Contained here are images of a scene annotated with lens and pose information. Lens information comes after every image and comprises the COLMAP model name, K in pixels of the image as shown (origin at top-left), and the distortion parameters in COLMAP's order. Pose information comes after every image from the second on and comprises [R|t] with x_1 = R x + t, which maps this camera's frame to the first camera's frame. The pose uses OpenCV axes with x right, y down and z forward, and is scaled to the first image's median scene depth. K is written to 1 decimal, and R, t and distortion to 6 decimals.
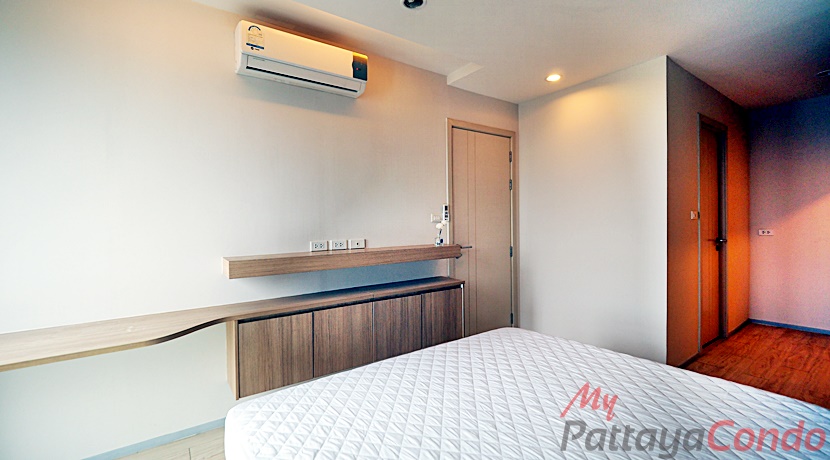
lens RADIAL K [[353.6, 0, 397.1], [0, 353.6, 223.4], [0, 0, 1]] dist [-0.015923, 0.000712]
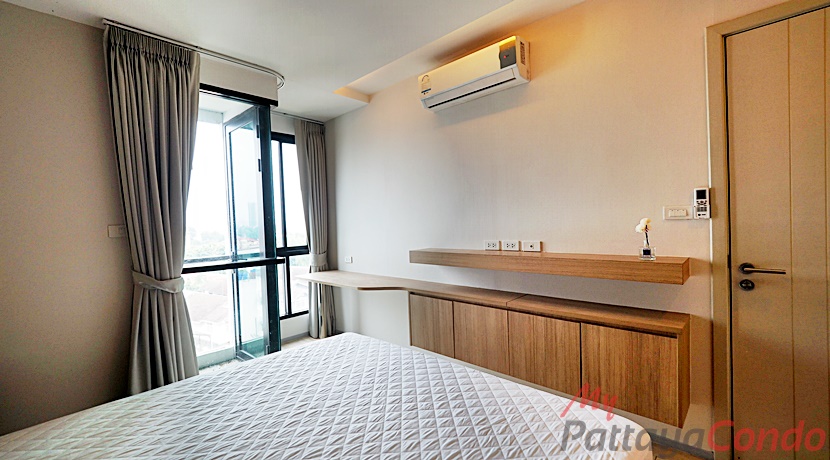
lens RADIAL K [[353.6, 0, 397.1], [0, 353.6, 223.4], [0, 0, 1]] dist [-0.015923, 0.000712]
pose [[0.162831, 0.003858, -0.986646, 0.748905], [0.015114, 0.999865, 0.006404, -0.010933], [0.986538, -0.015955, 0.162751, 0.554966]]
